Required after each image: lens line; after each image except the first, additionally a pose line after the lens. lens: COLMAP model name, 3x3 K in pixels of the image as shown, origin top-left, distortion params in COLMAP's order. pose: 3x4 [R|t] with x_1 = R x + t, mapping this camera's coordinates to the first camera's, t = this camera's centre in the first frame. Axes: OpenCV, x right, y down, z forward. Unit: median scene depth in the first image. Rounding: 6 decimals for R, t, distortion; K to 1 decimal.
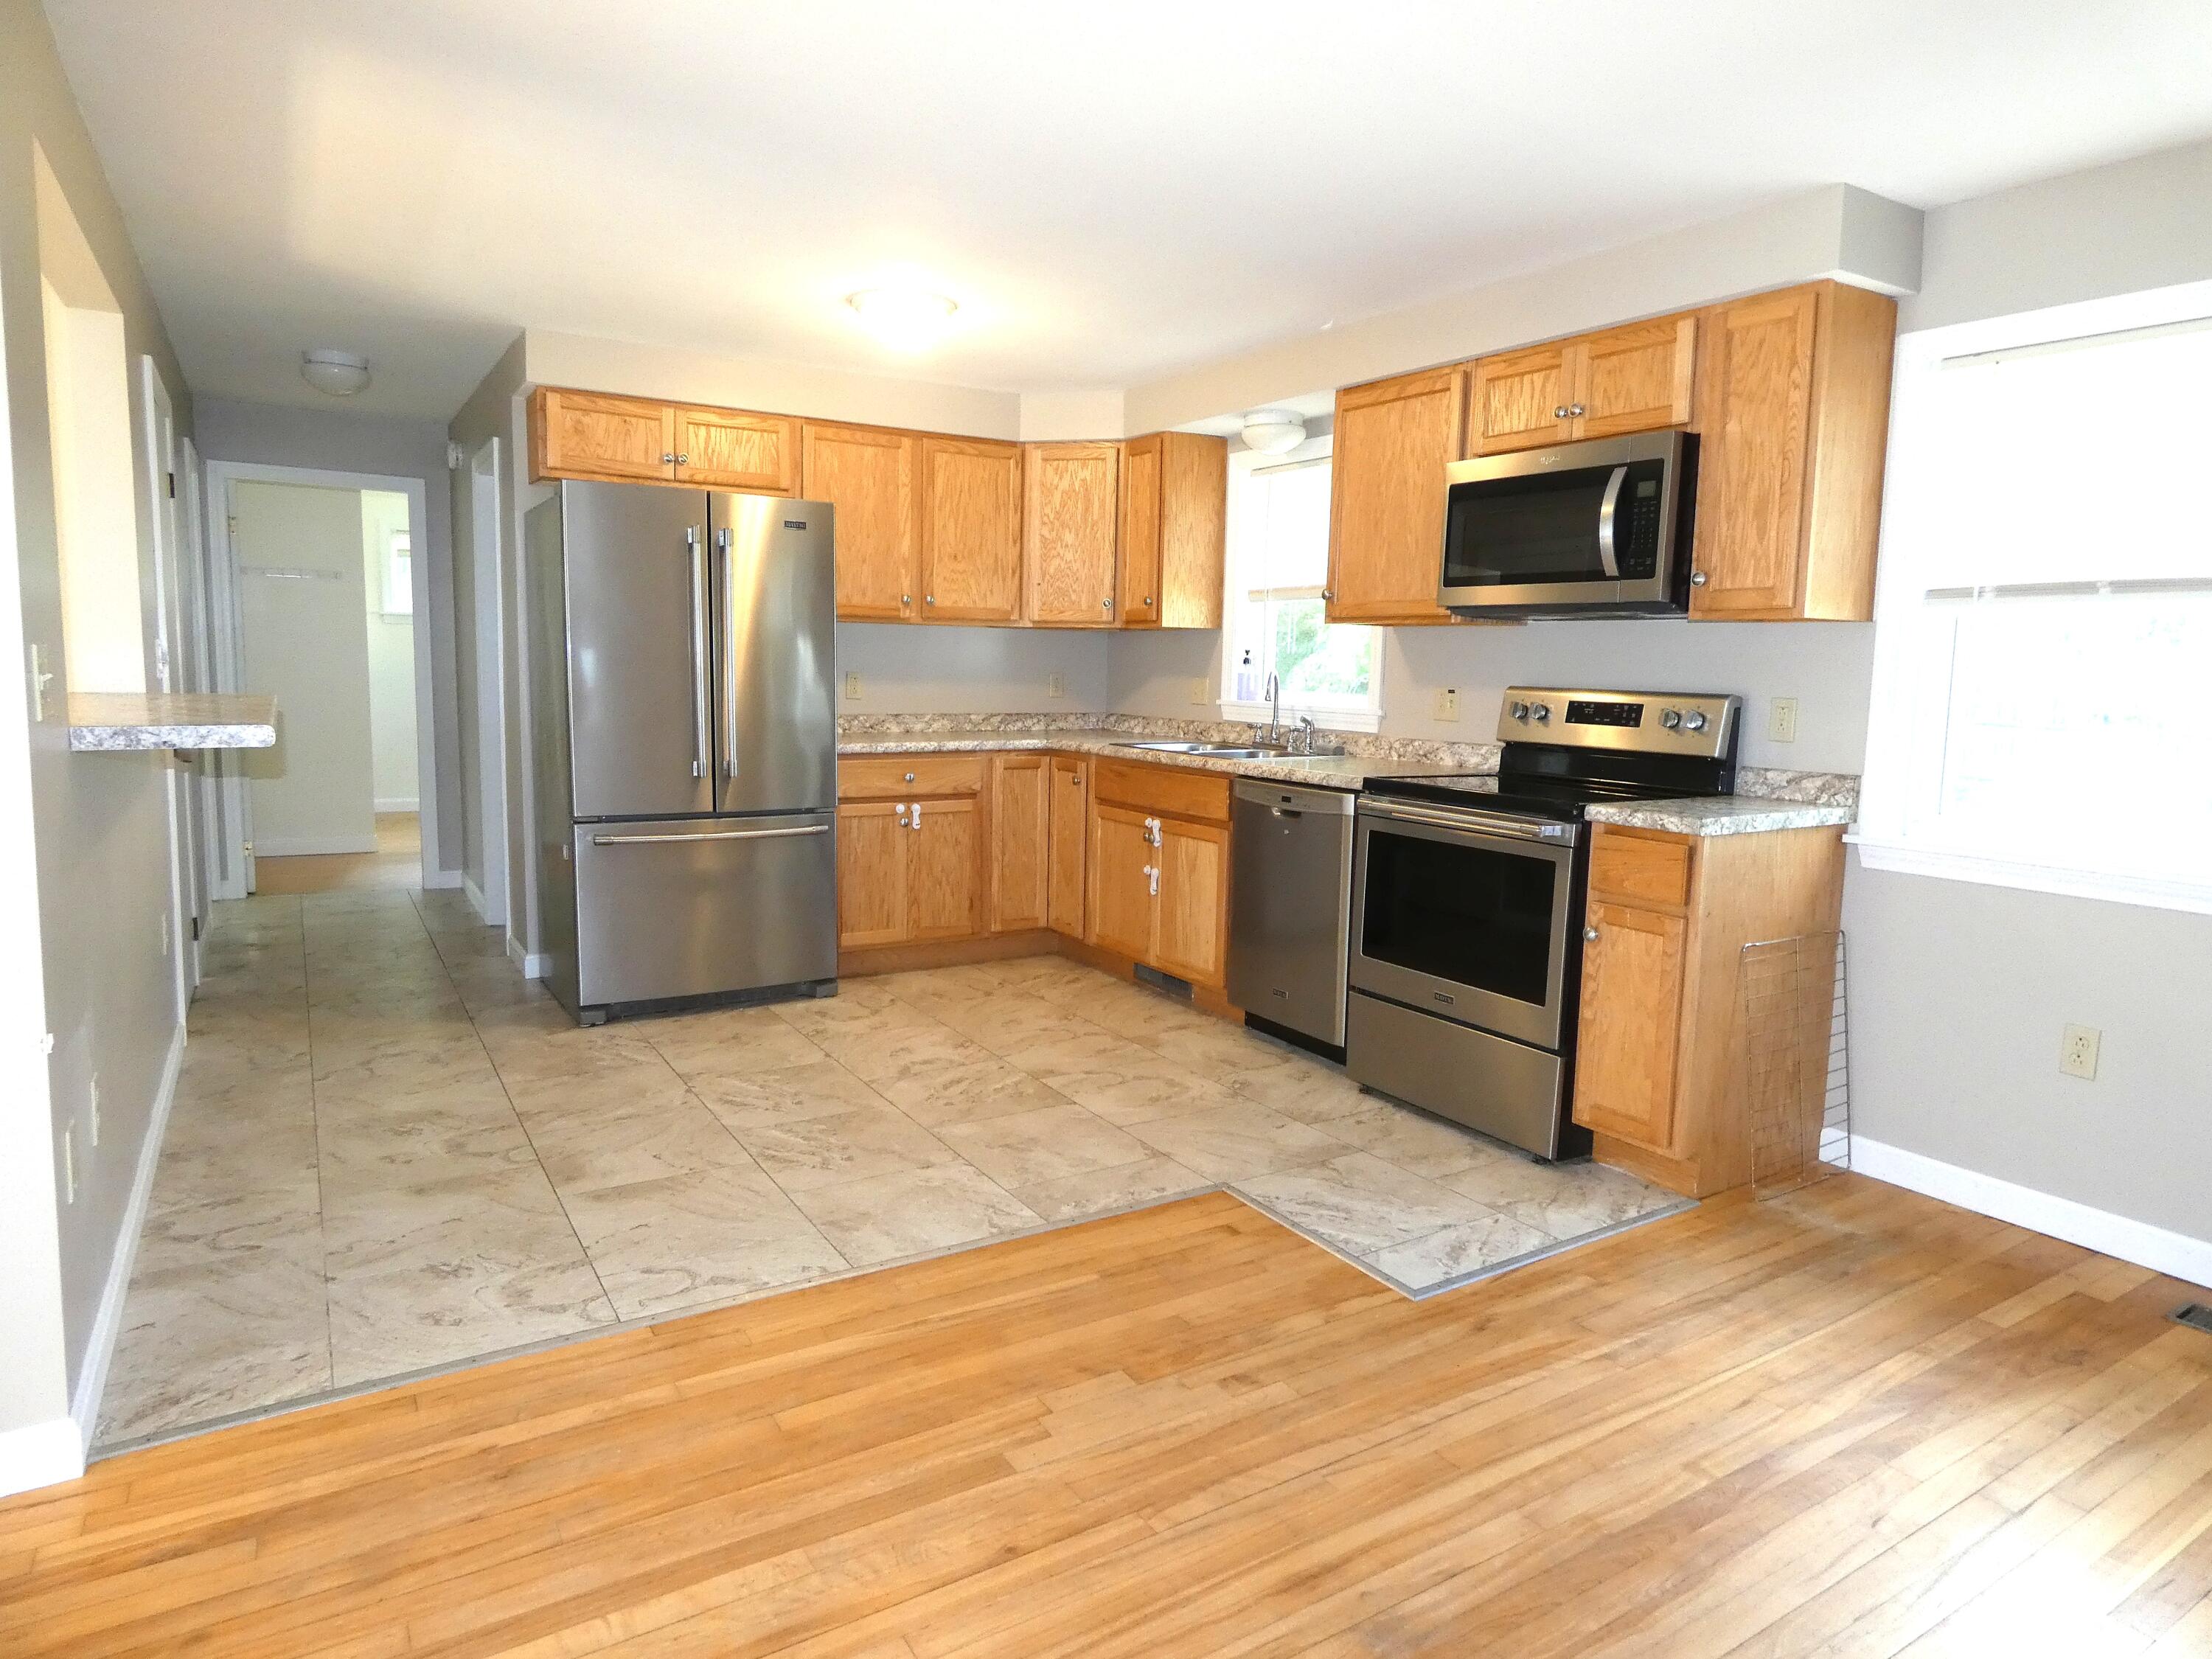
lens RADIAL K [[1328.8, 0, 1112.3], [0, 1328.8, 828.3], [0, 0, 1]] dist [0.008708, 0.000937]
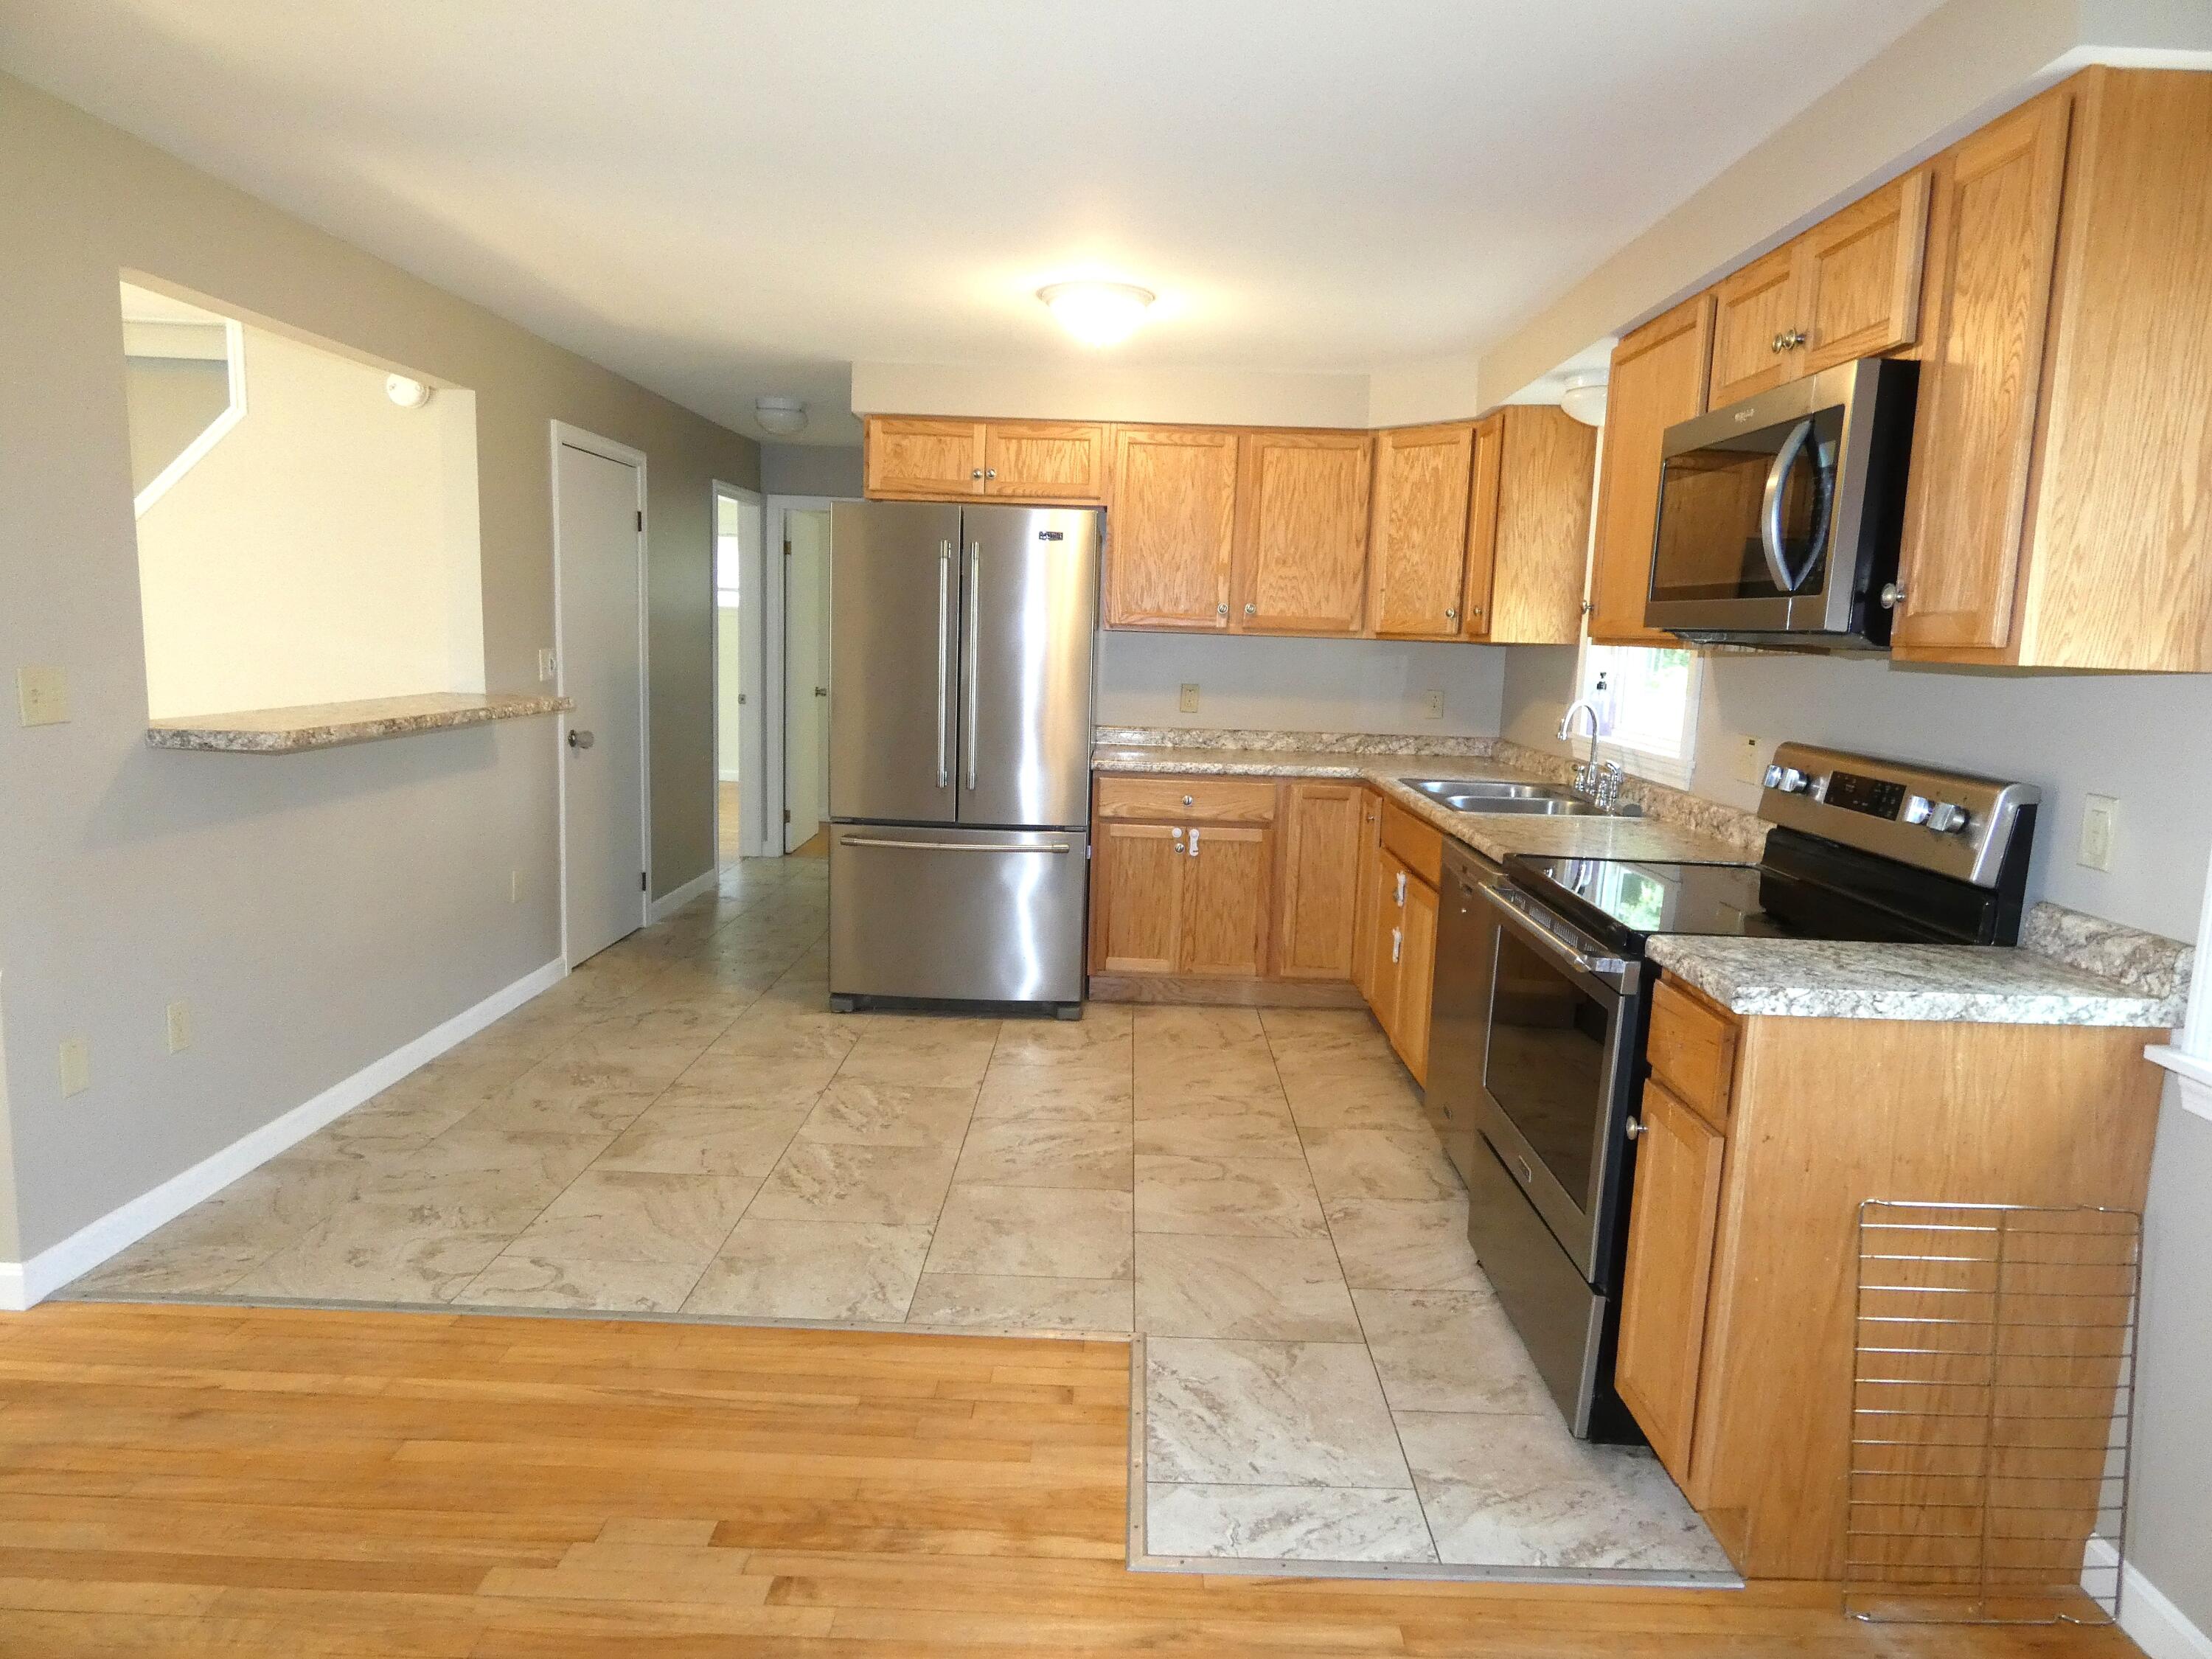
lens RADIAL K [[1328.8, 0, 1110.5], [0, 1328.8, 823.7], [0, 0, 1]] dist [0.008708, 0.000937]
pose [[0.841155, 0.085992, -0.533913, 0.422827], [-0.083818, 0.996077, 0.028376, -0.061180], [0.534258, 0.020883, 0.845063, 0.252878]]
